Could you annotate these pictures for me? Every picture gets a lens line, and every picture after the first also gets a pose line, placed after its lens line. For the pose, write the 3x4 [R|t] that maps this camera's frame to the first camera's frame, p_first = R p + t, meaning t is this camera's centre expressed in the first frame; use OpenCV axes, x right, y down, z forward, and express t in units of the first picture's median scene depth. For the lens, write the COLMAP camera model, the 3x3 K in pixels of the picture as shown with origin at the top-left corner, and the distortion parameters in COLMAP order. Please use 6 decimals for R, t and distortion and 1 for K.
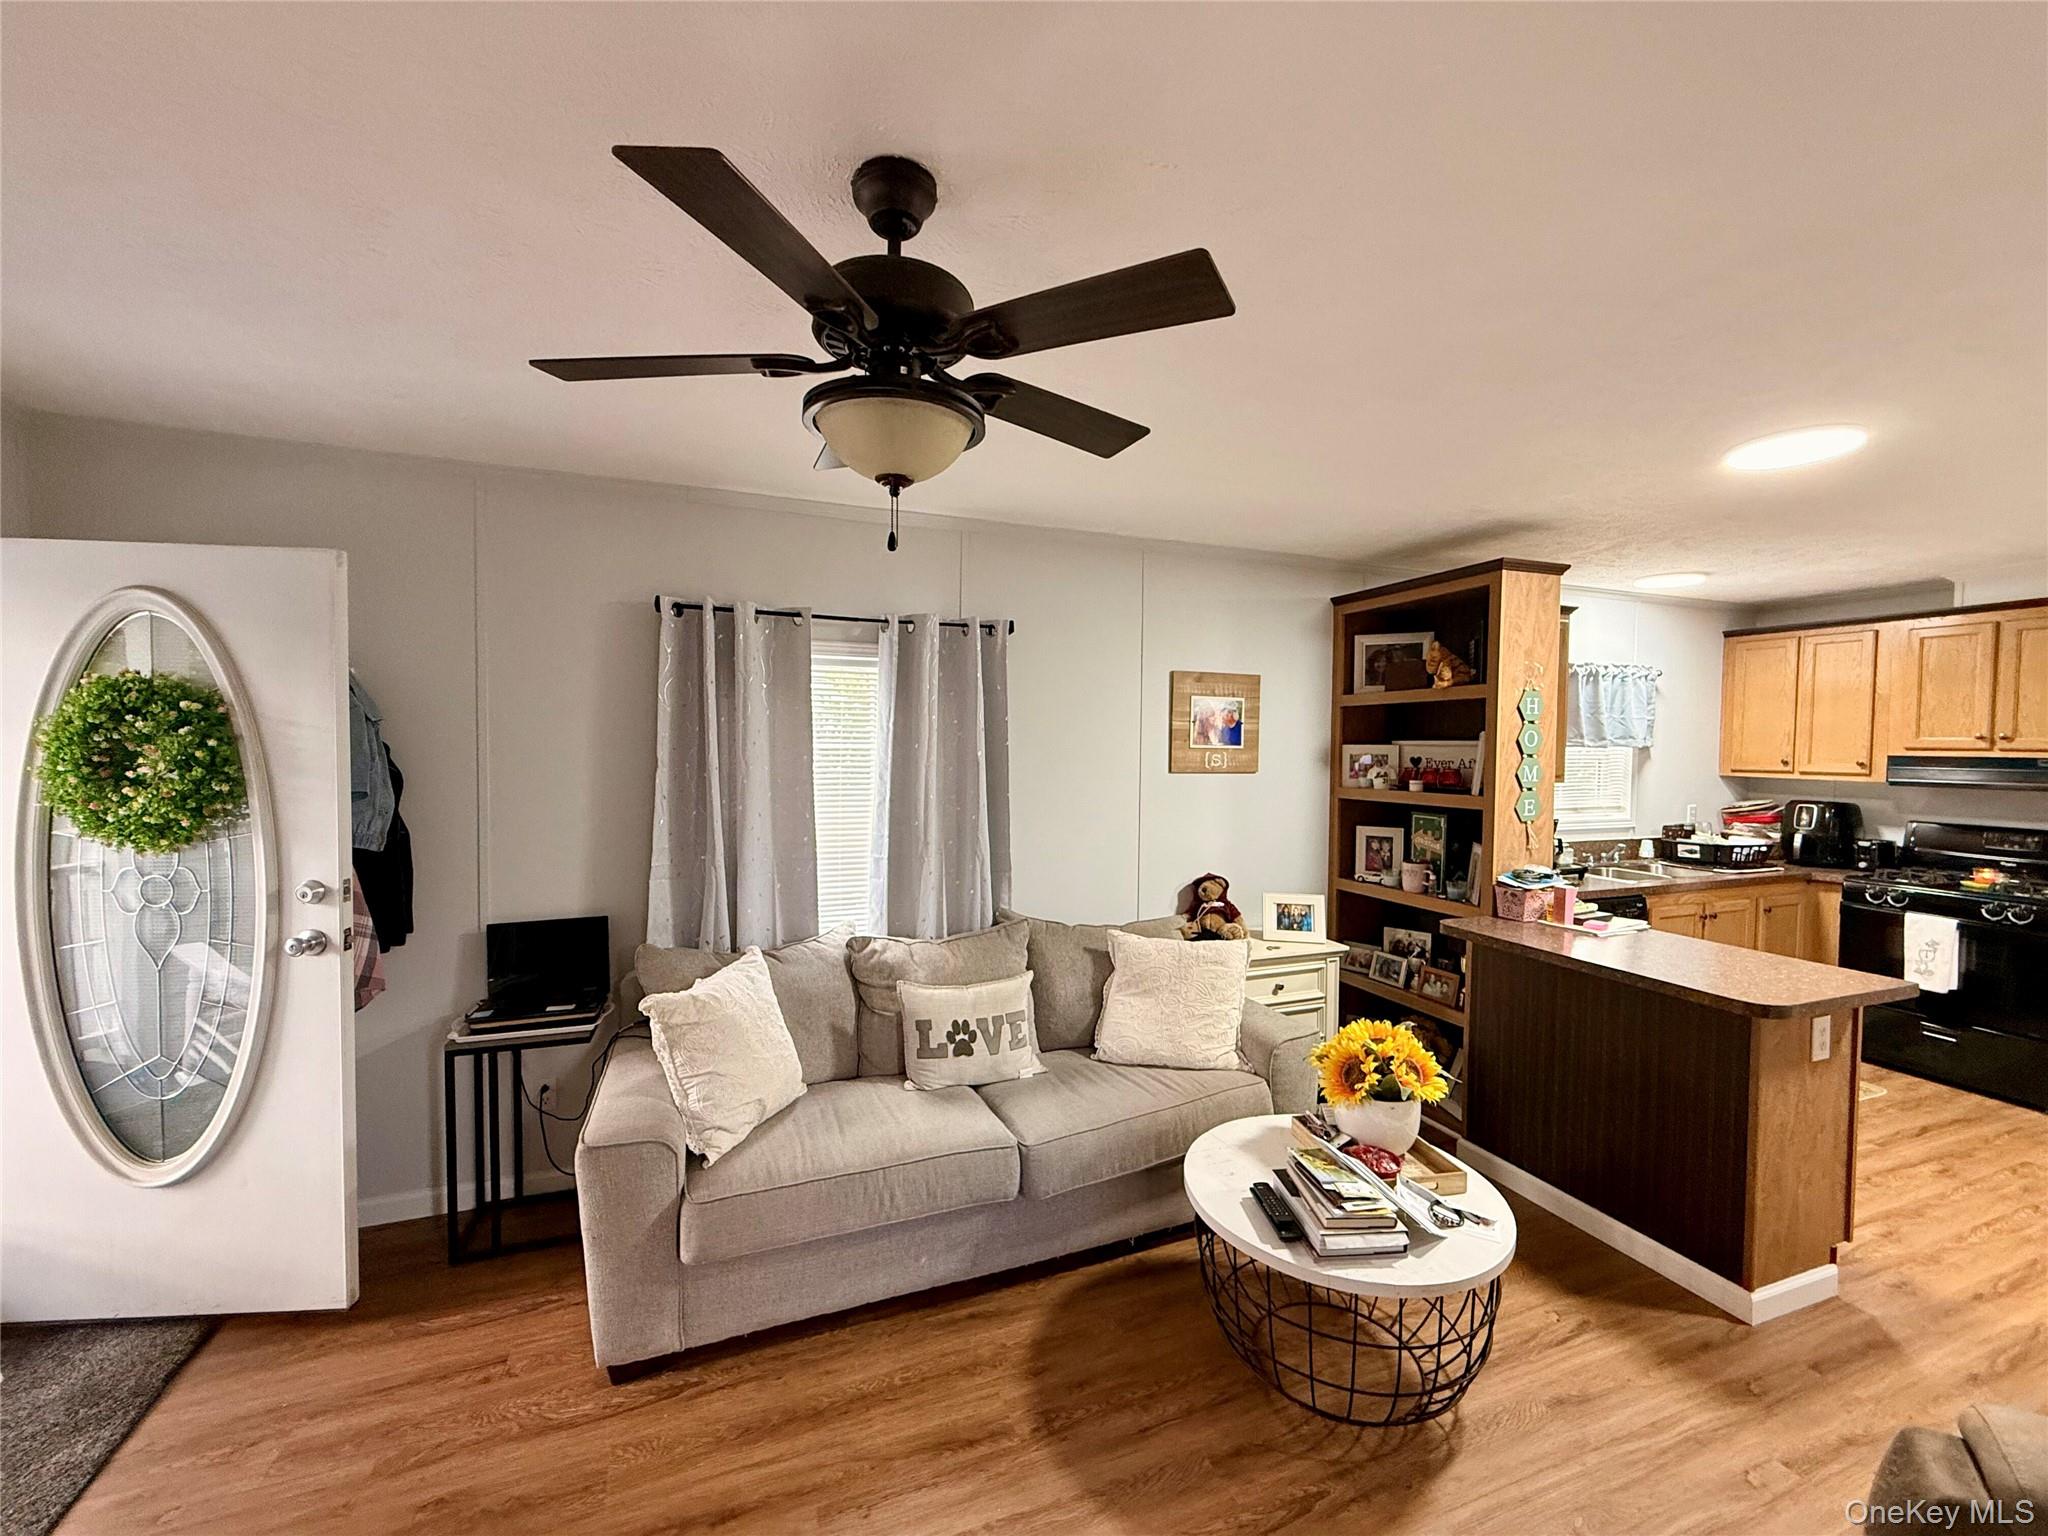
lens RADIAL K [[813.0, 0, 1027.1], [0, 813.0, 770.0], [0, 0, 1]] dist [-0.001381, 0.000539]
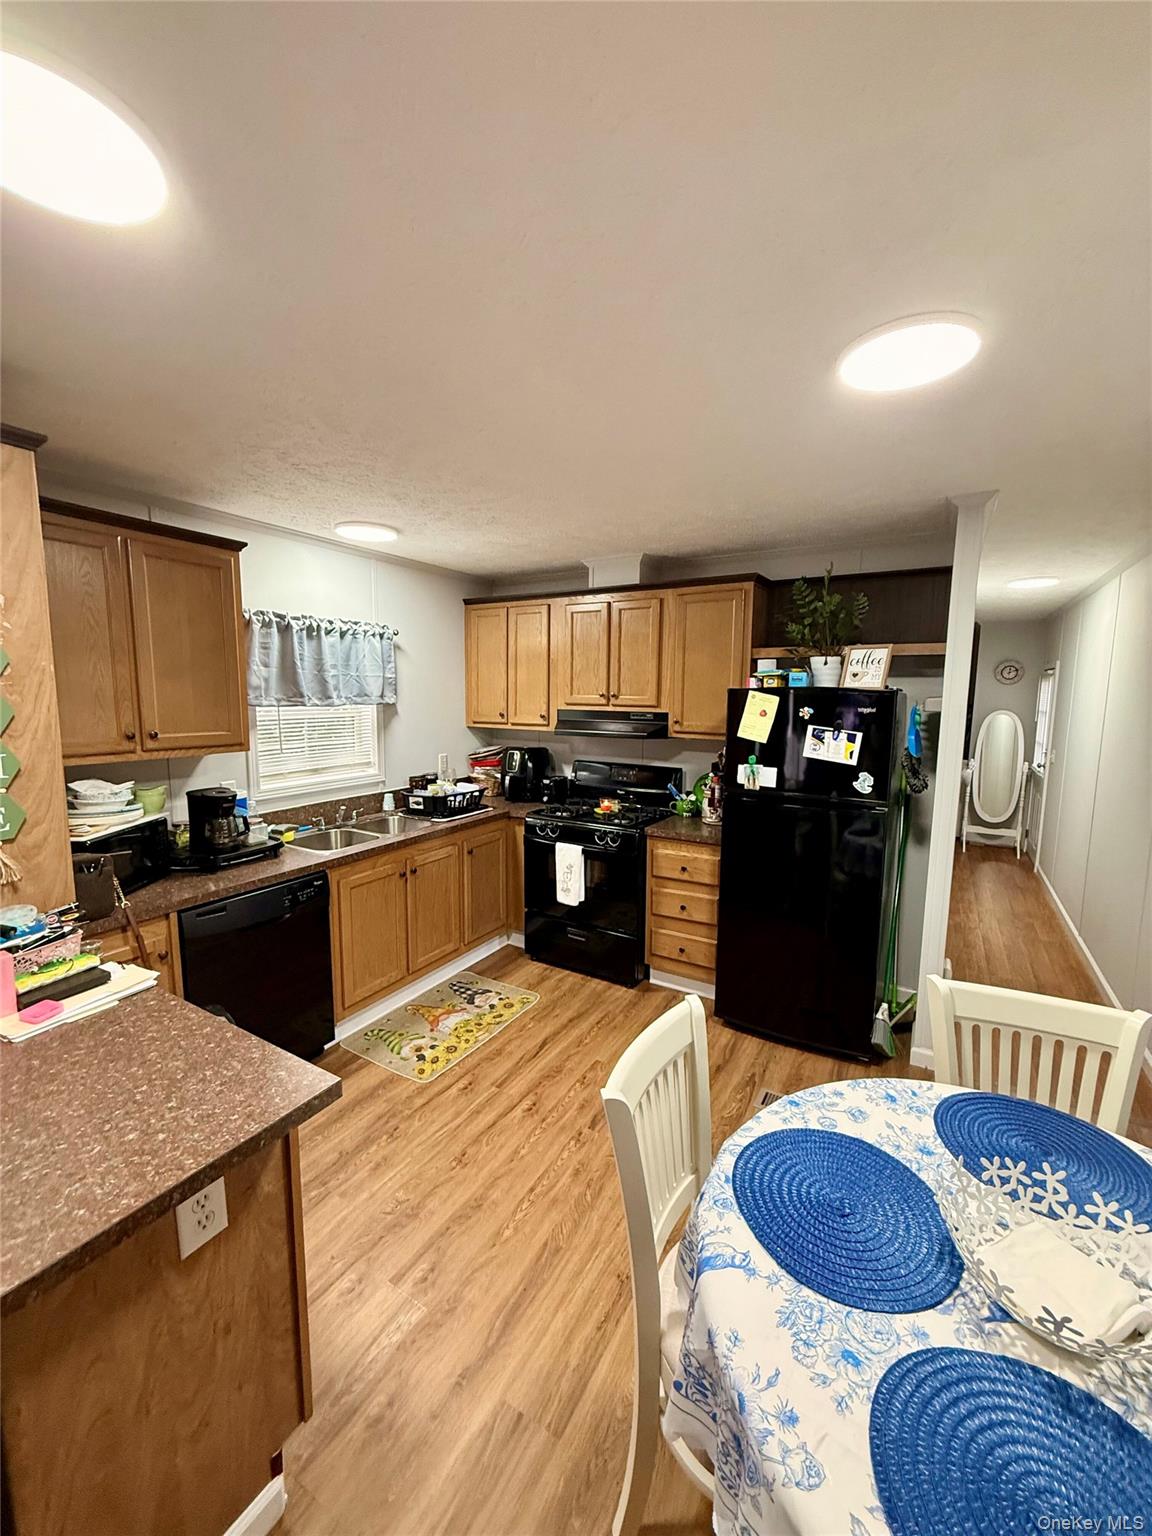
lens RADIAL K [[609.7, 0, 575.5], [0, 609.7, 767.8], [0, 0, 1]] dist [-0.001381, 0.000539]
pose [[0.781116, -0.080138, 0.619222, 0.695720], [0.019711, 0.994400, 0.103828, -0.035157], [-0.624075, -0.068896, 0.778321, 0.359286]]
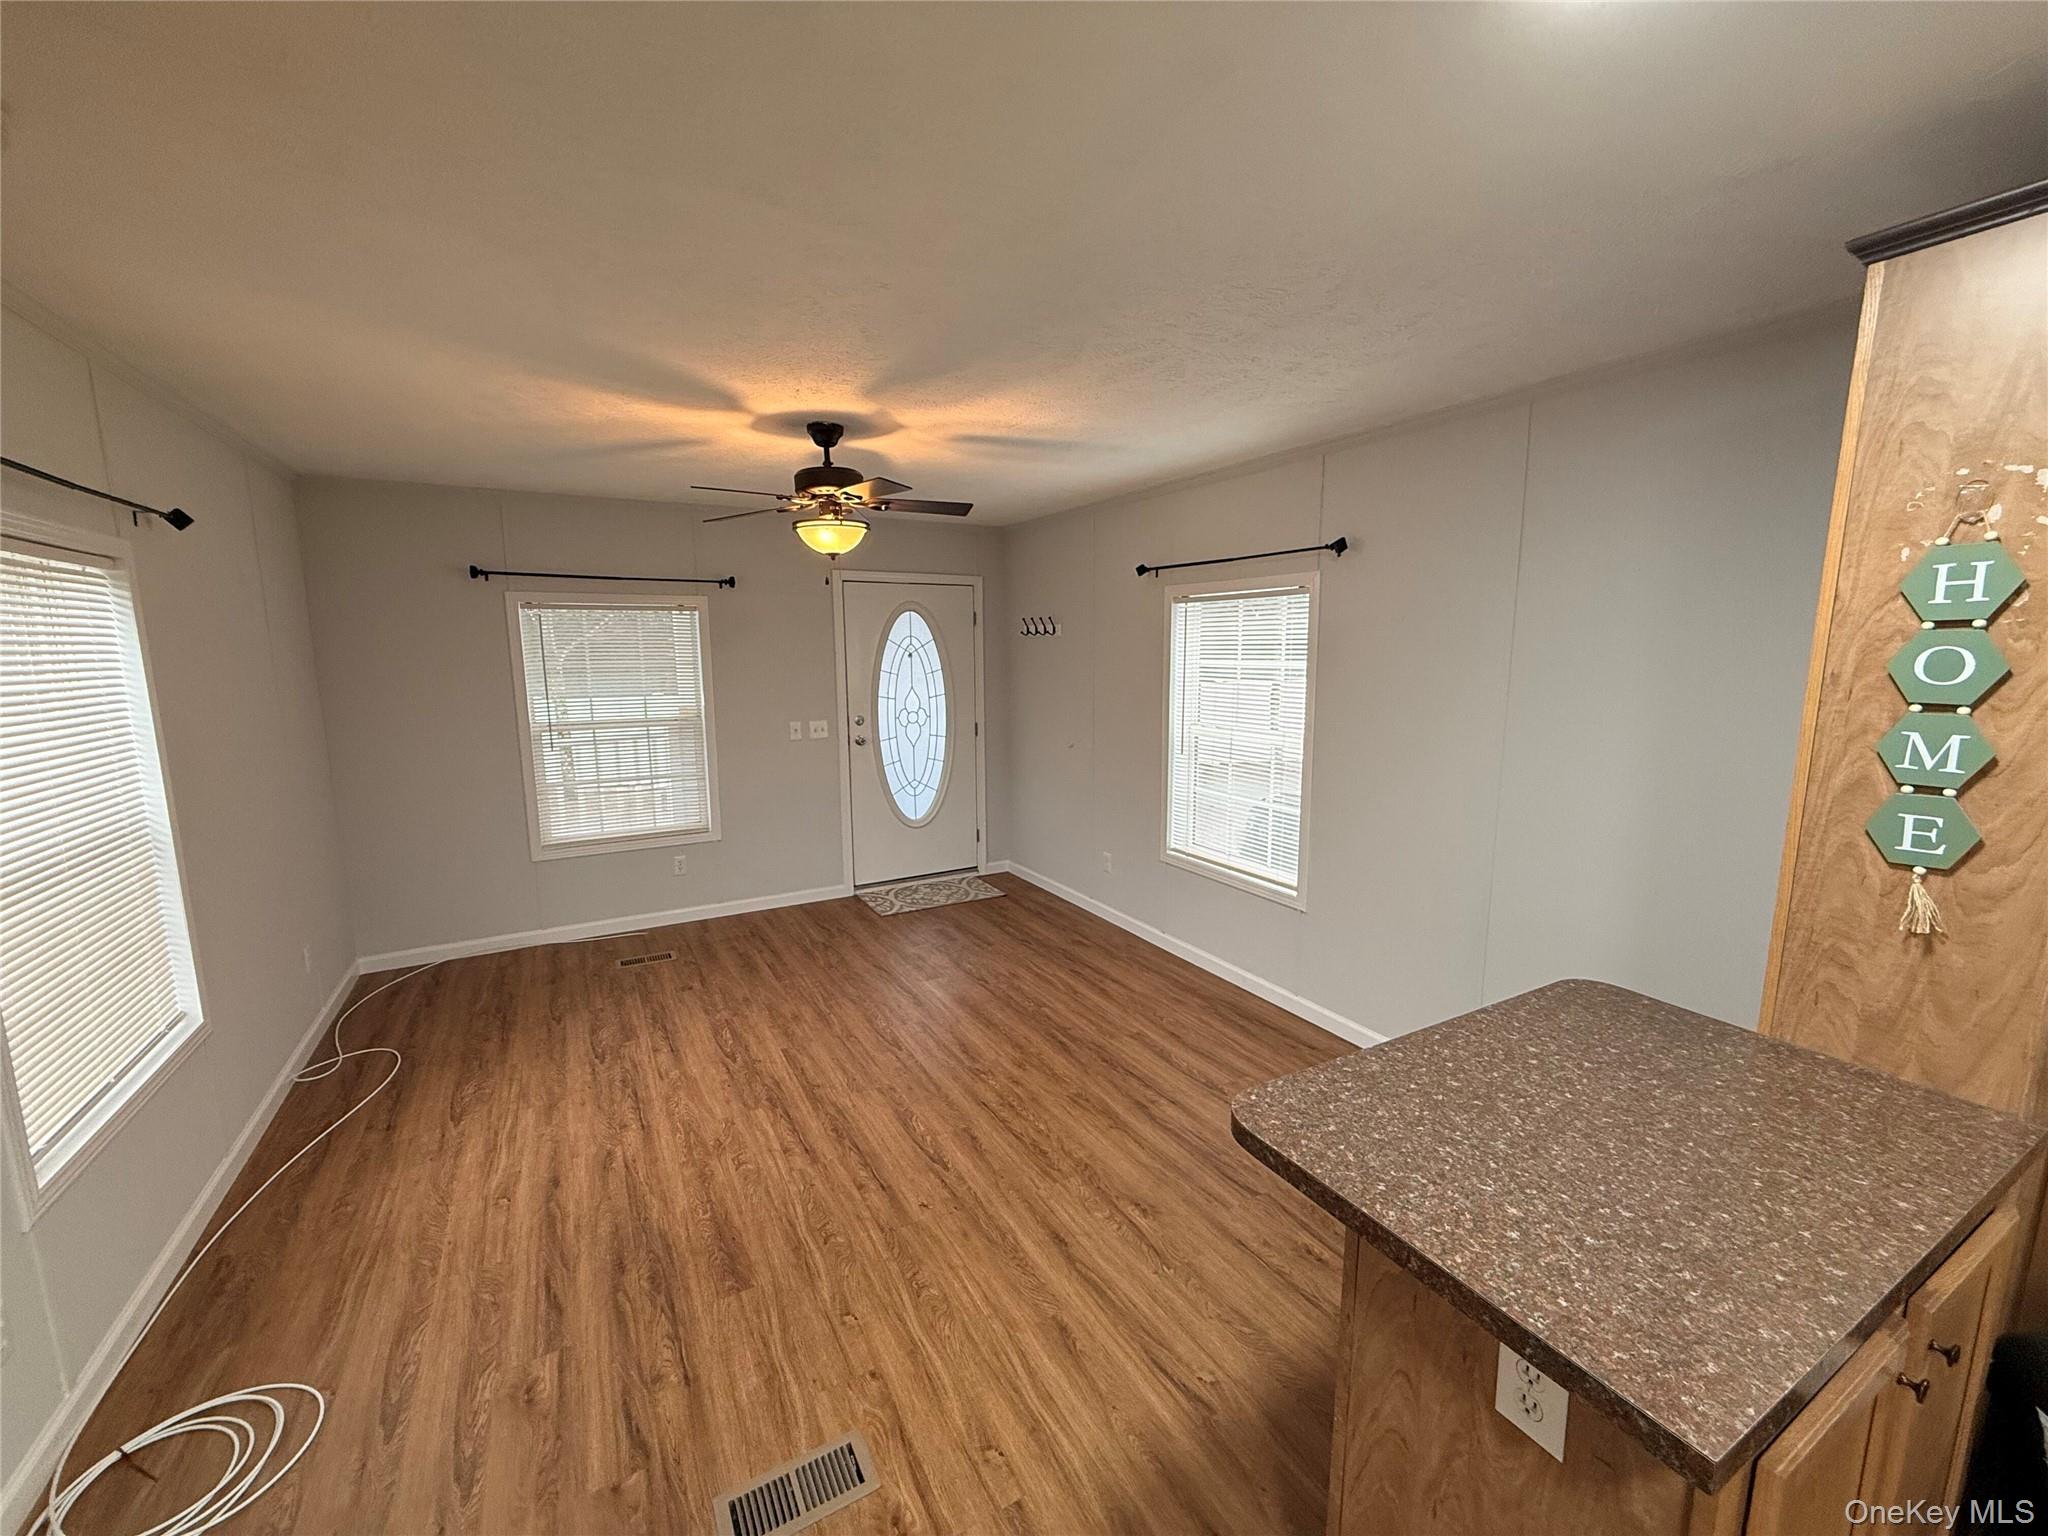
lens RADIAL K [[813.0, 0, 1021.5], [0, 813.0, 768.1], [0, 0, 1]] dist [-0.001381, 0.000539]
pose [[0.148230, 0.136442, -0.979496, 0.968789], [-0.028244, 0.990617, 0.133717, -0.029162], [0.988550, 0.007844, 0.150693, 0.496535]]
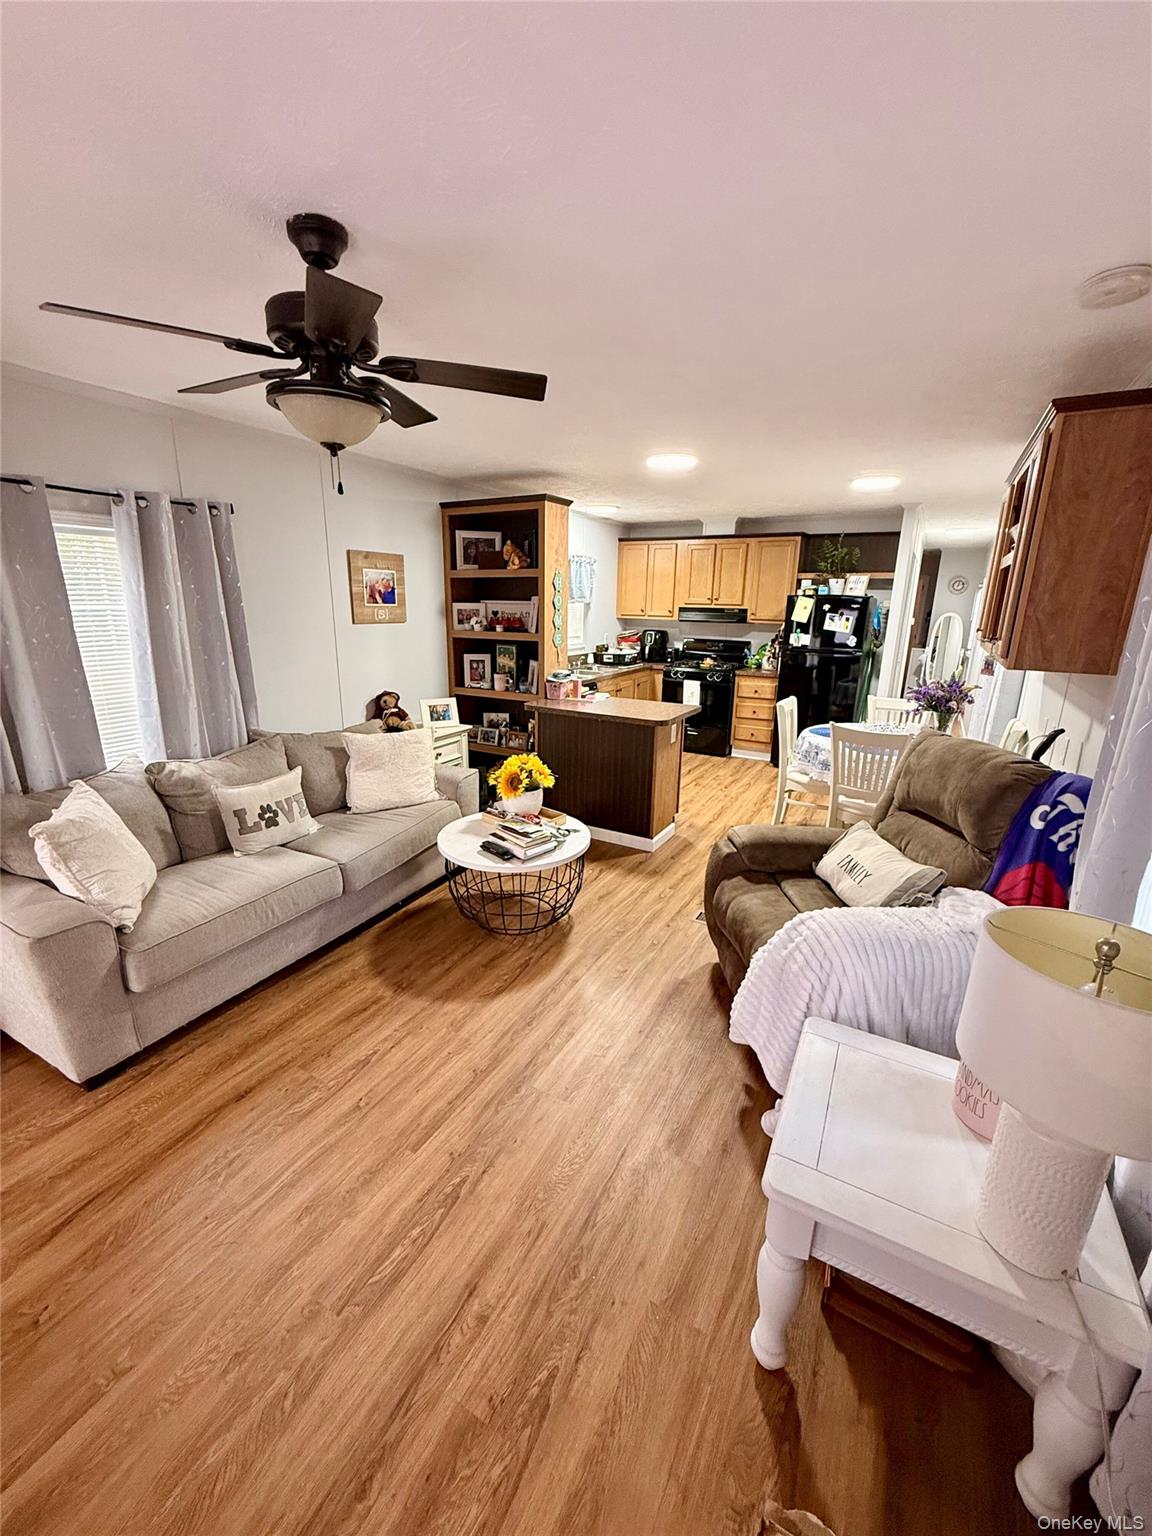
lens RADIAL K [[609.7, 0, 575.5], [0, 609.7, 767.2], [0, 0, 1]] dist [-0.001381, 0.000539]
pose [[0.770626, -0.168047, 0.614732, -0.266537], [0.013326, 0.968645, 0.248089, -0.015484], [-0.637148, -0.182993, 0.748703, -0.129238]]
